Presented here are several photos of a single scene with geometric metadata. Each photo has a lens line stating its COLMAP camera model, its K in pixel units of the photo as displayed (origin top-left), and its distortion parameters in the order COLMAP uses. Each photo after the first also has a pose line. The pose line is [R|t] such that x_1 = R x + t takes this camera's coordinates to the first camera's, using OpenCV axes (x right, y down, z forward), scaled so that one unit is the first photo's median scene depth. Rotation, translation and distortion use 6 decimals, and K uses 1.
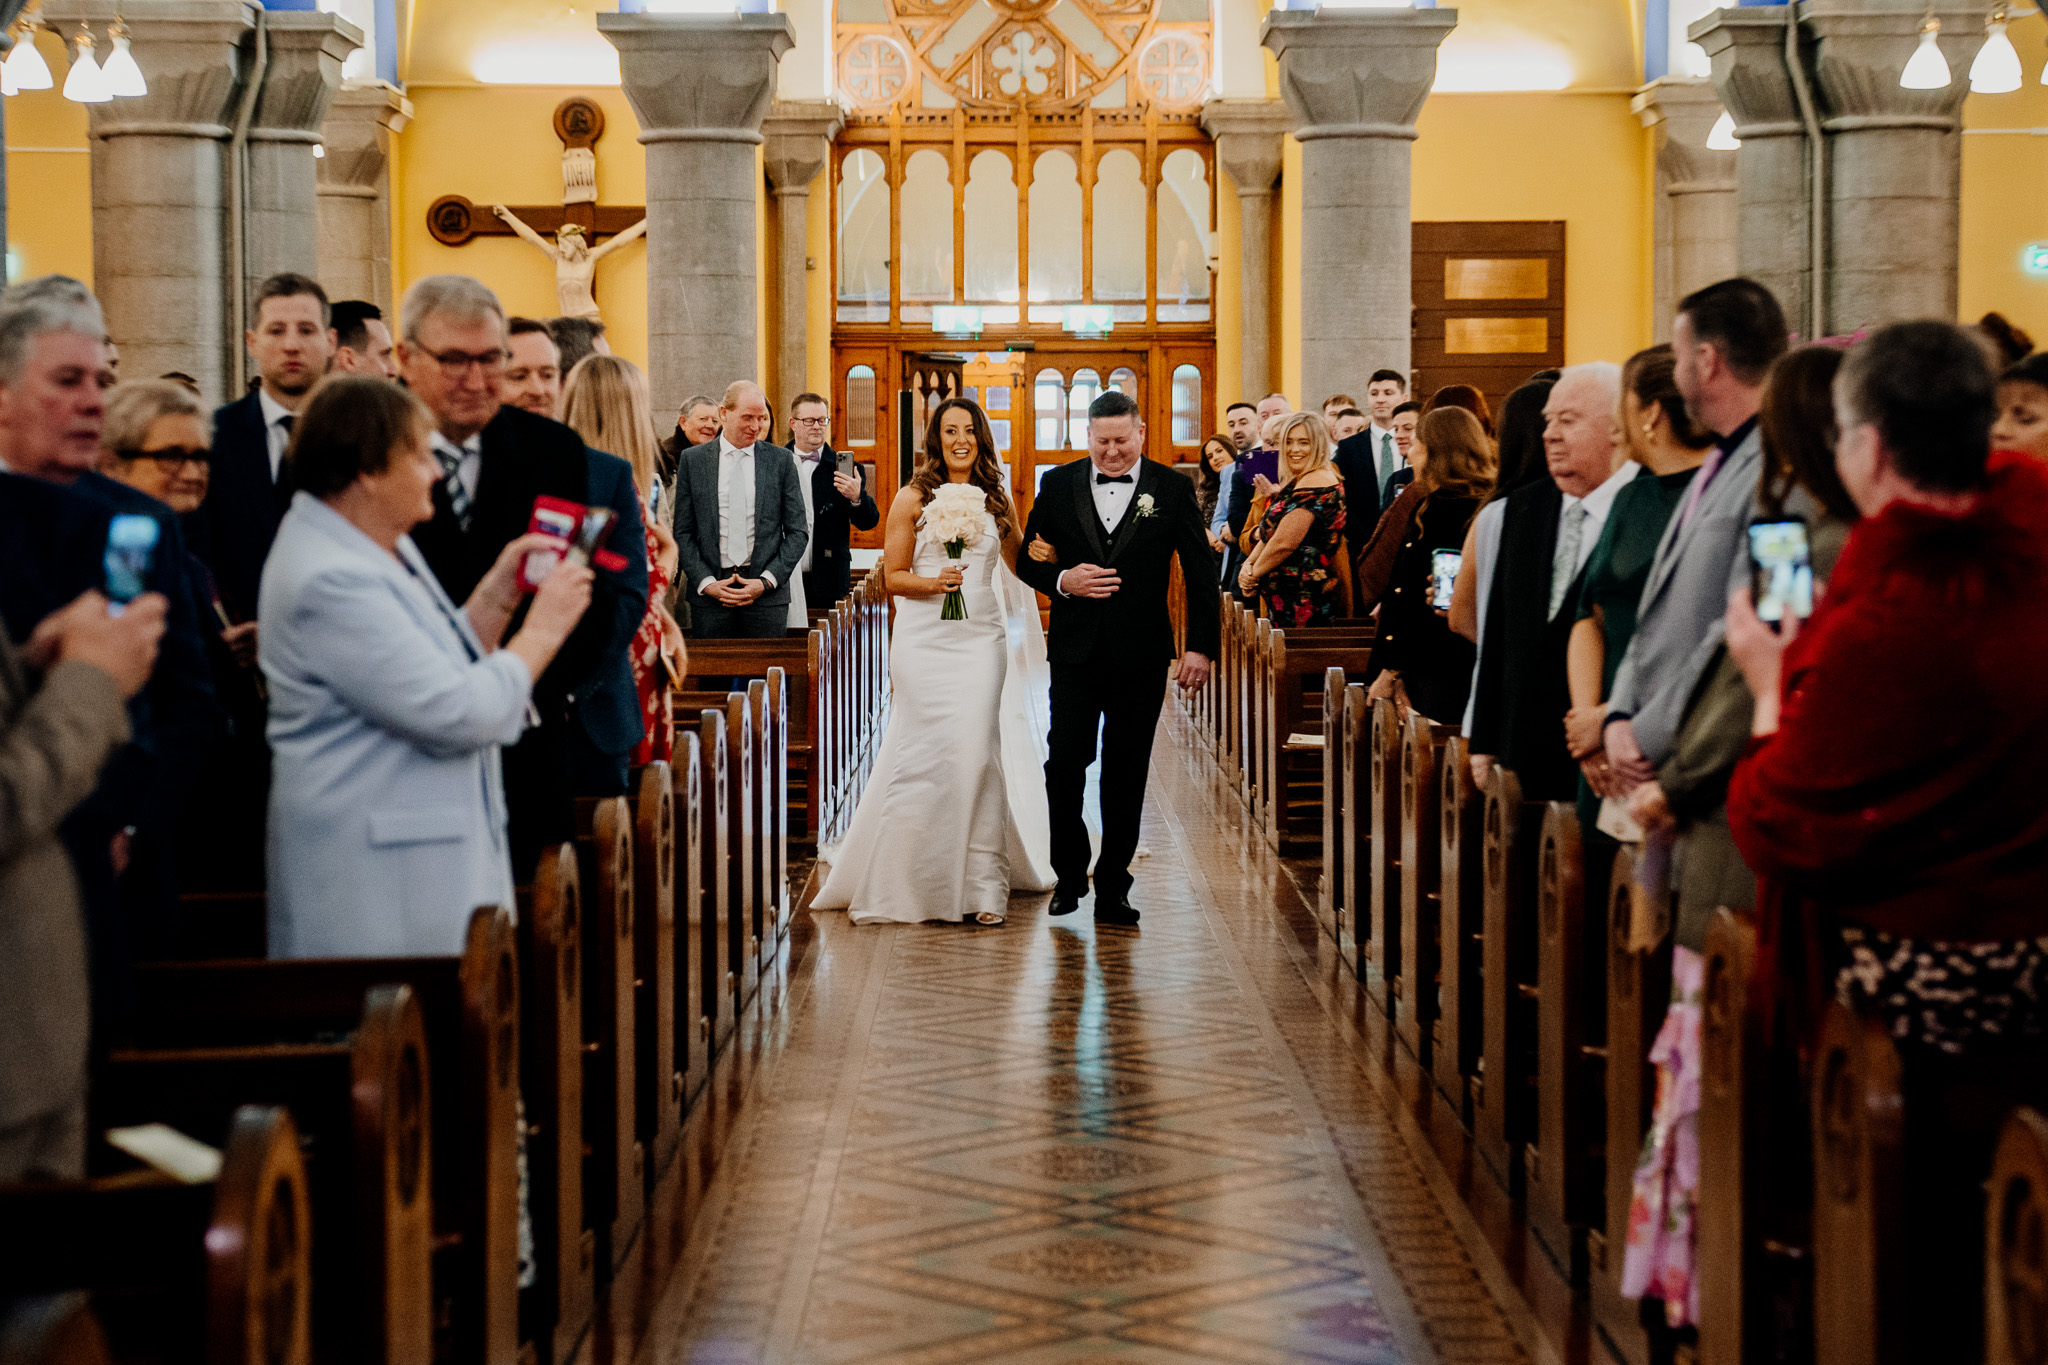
lens RADIAL K [[3161.6, 0, 1024.0], [0, 3161.6, 682.5], [0, 0, 1]] dist [0.024899, 0.007562]
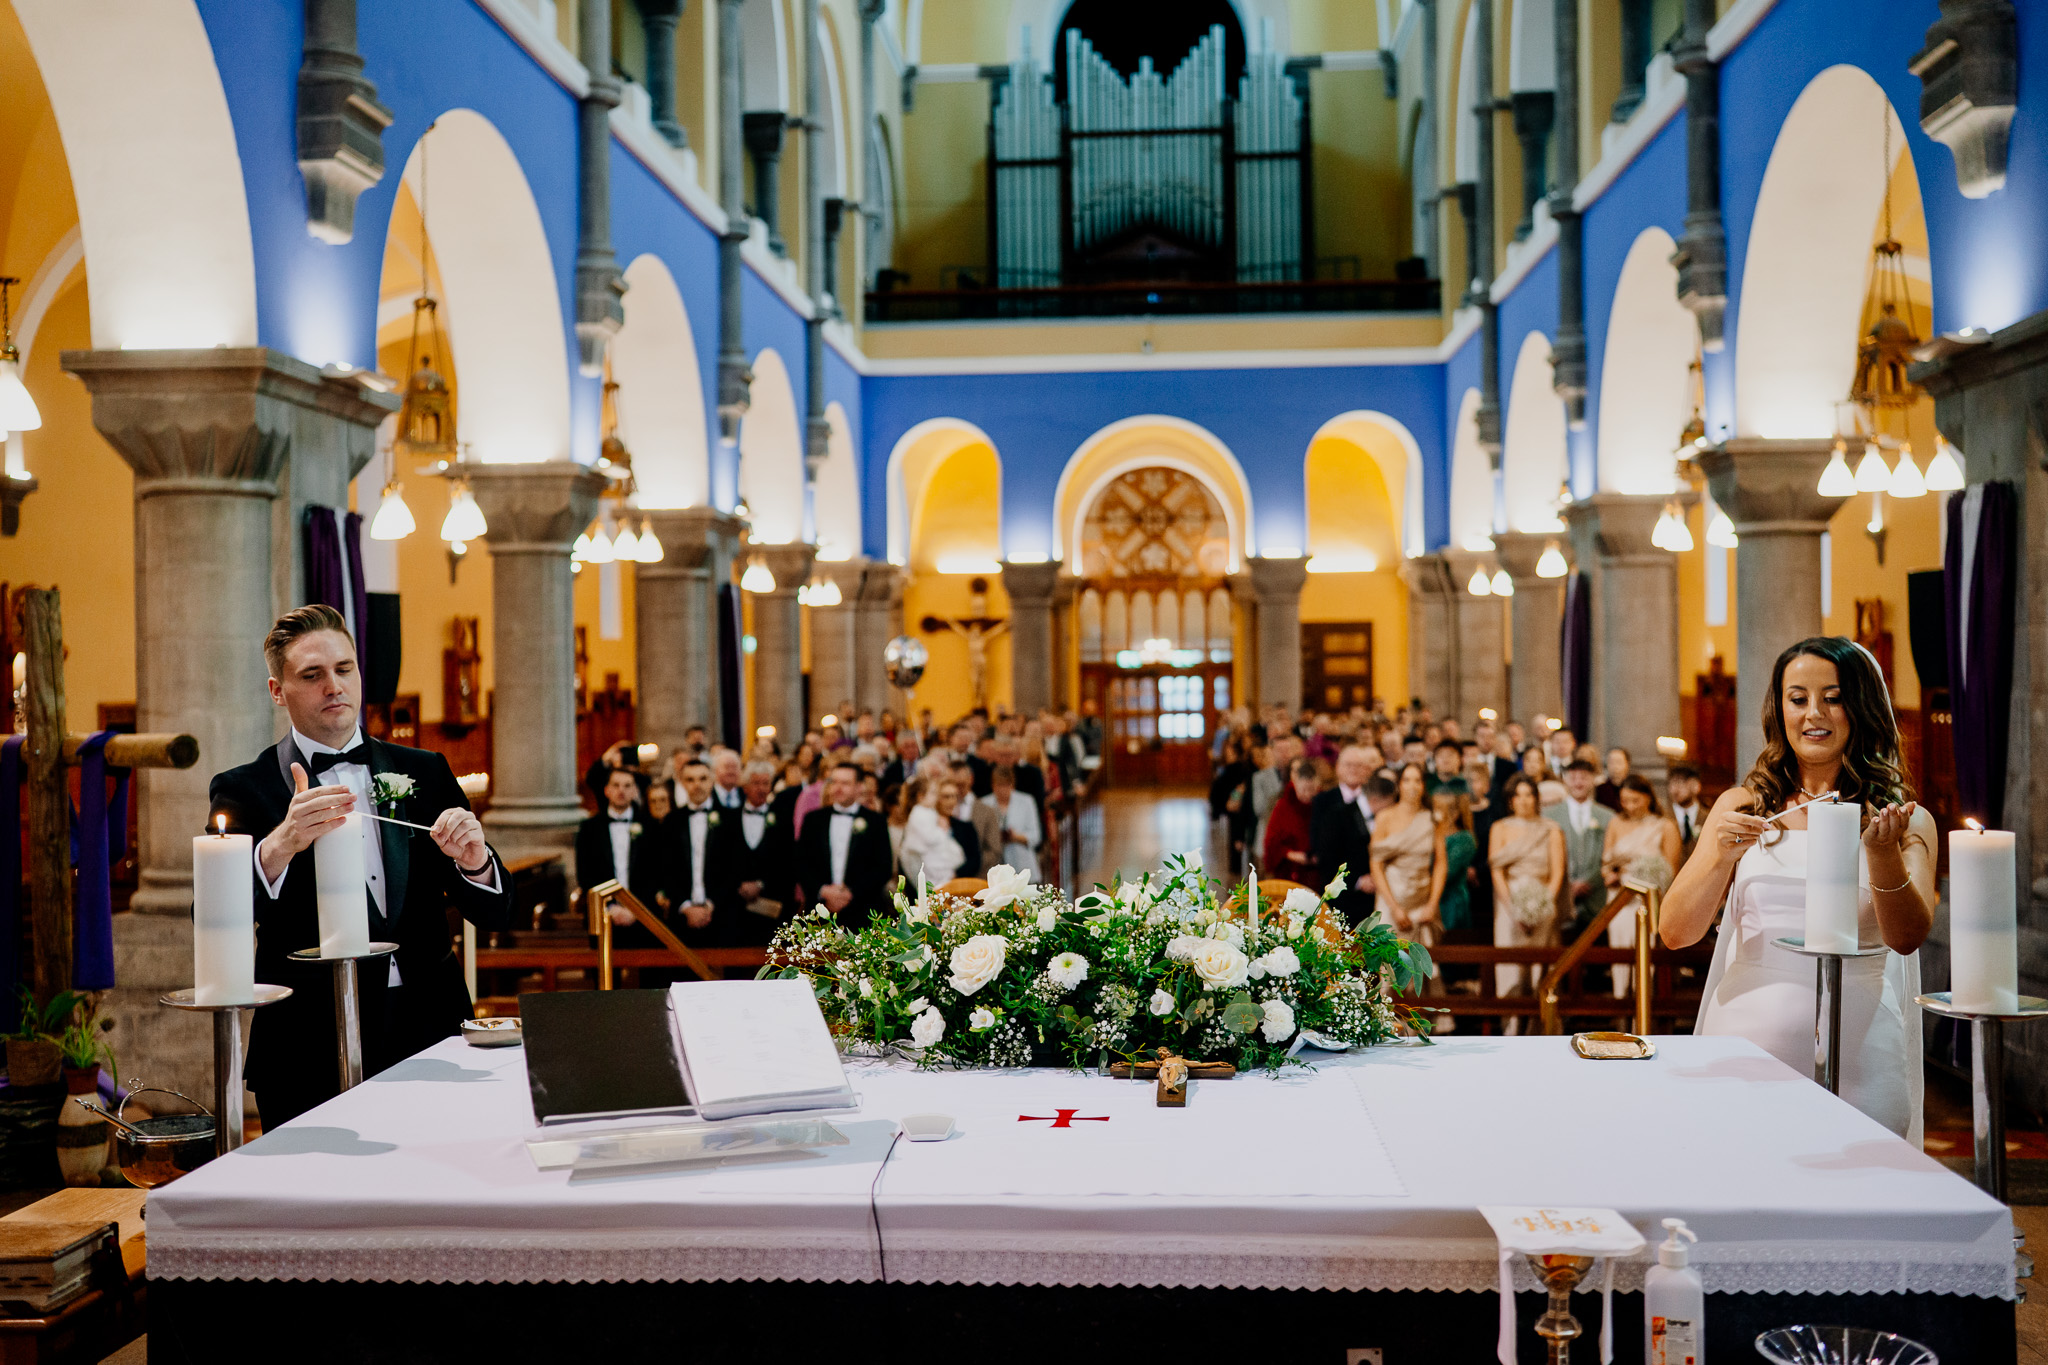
lens RADIAL K [[2055.6, 0, 1024.0], [0, 2055.6, 682.5], [0, 0, 1]] dist [0.003889, 0.000127]
pose [[0.996777, -0.005194, -0.080055, 0.033206], [0.001439, 0.998899, -0.046884, -0.026457], [0.080210, 0.046618, 0.995687, -0.781679]]
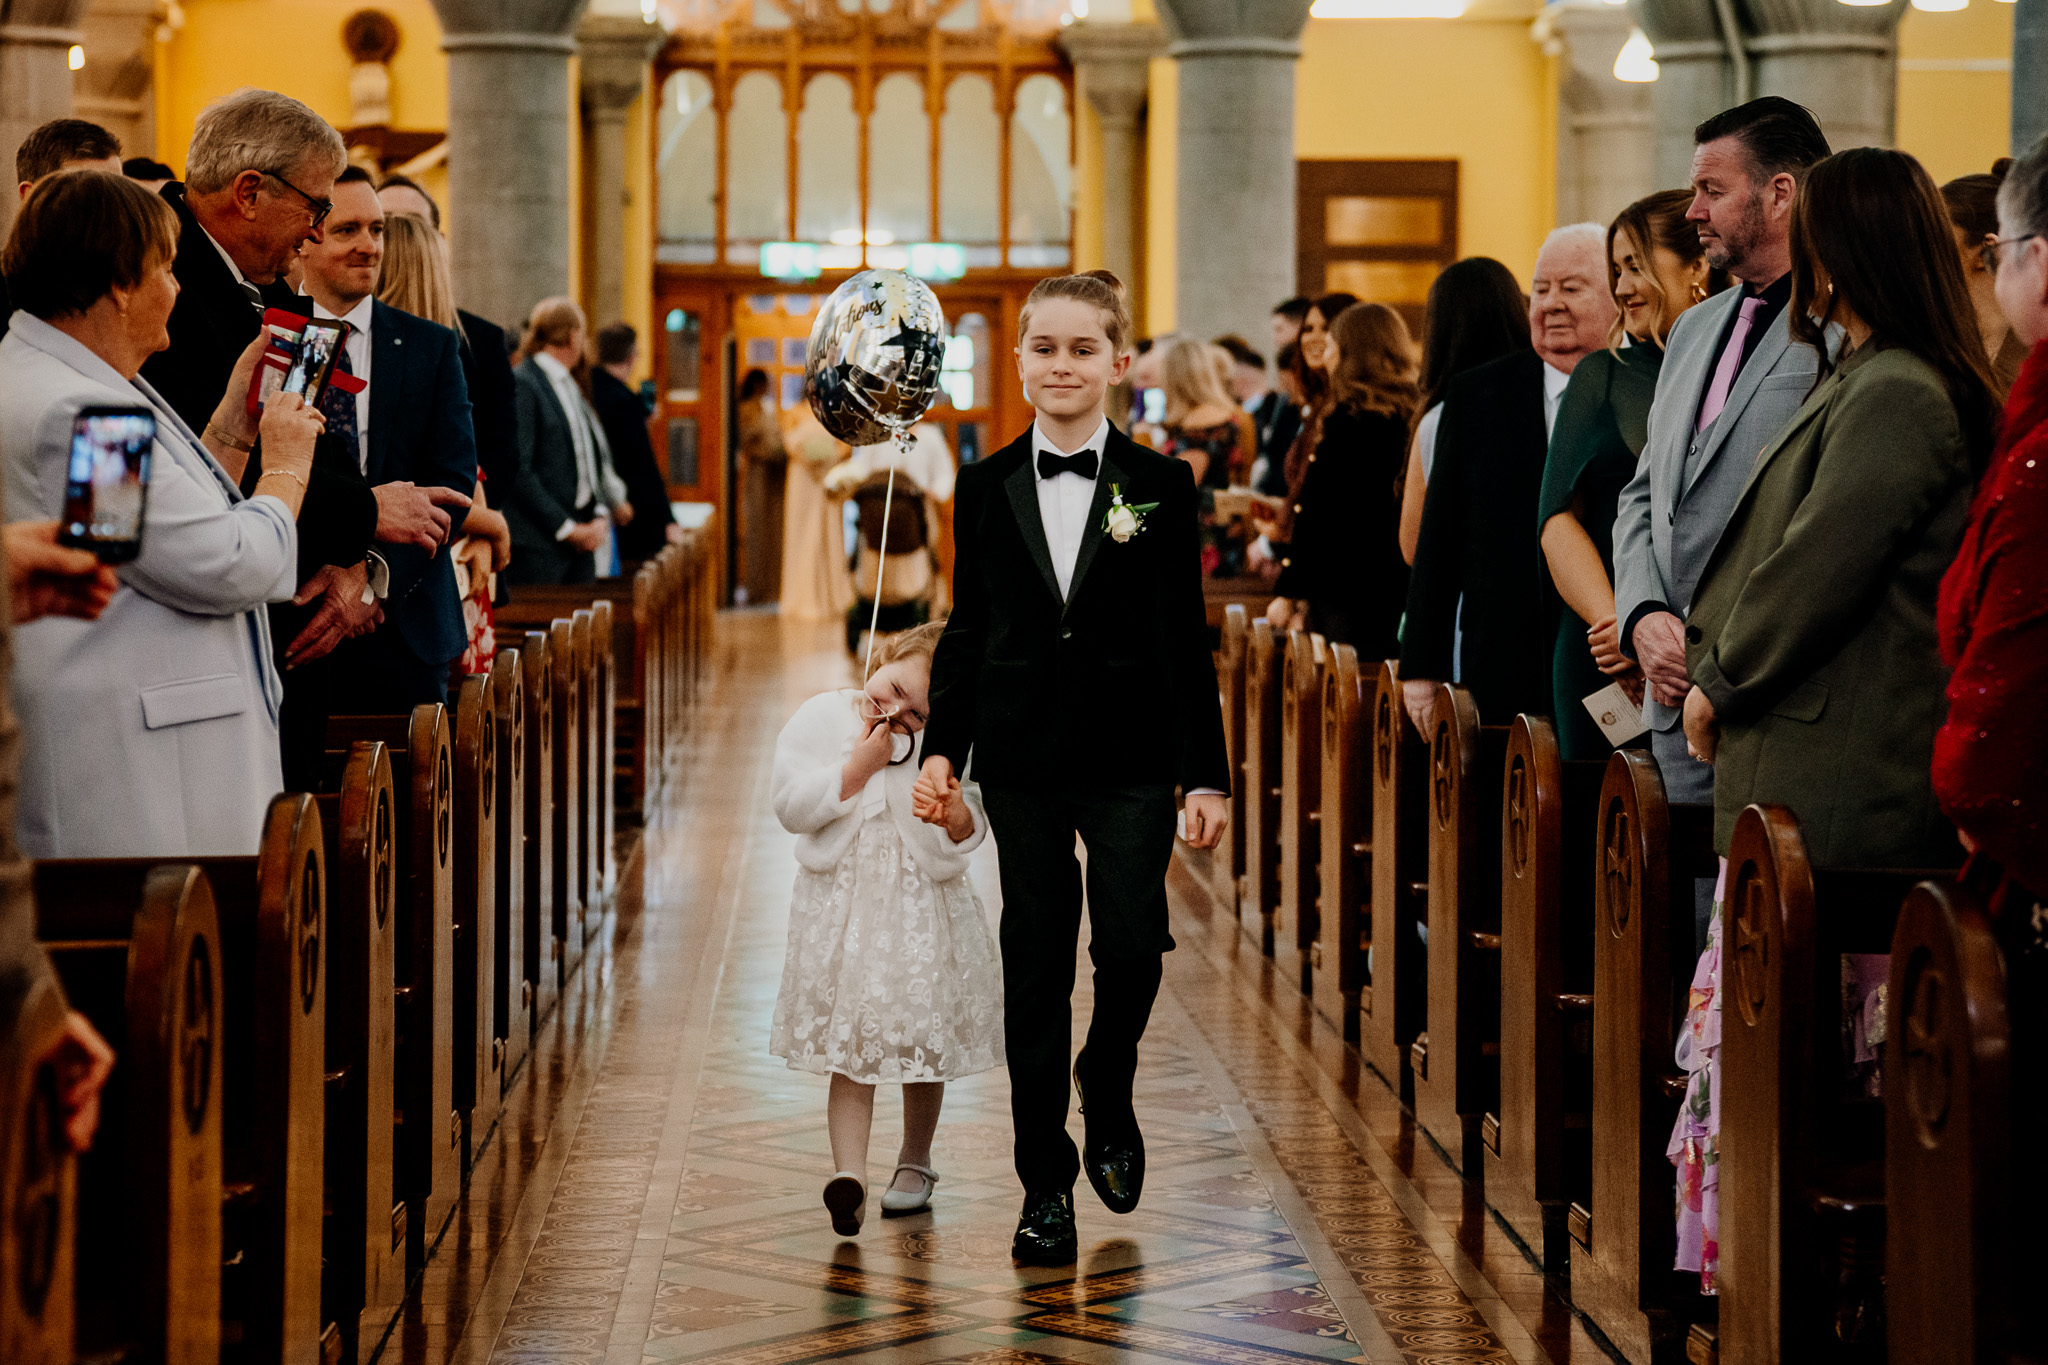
lens RADIAL K [[3424.5, 0, 975.3], [0, 3424.5, 623.2], [0, 0, 1]] dist [0.036815, 0.327532]
pose [[0.999206, 0.006629, 0.039292, -0.007641], [-0.005735, 0.999723, -0.022826, 0.014049], [-0.039432, 0.022583, 0.998967, 0.026494]]
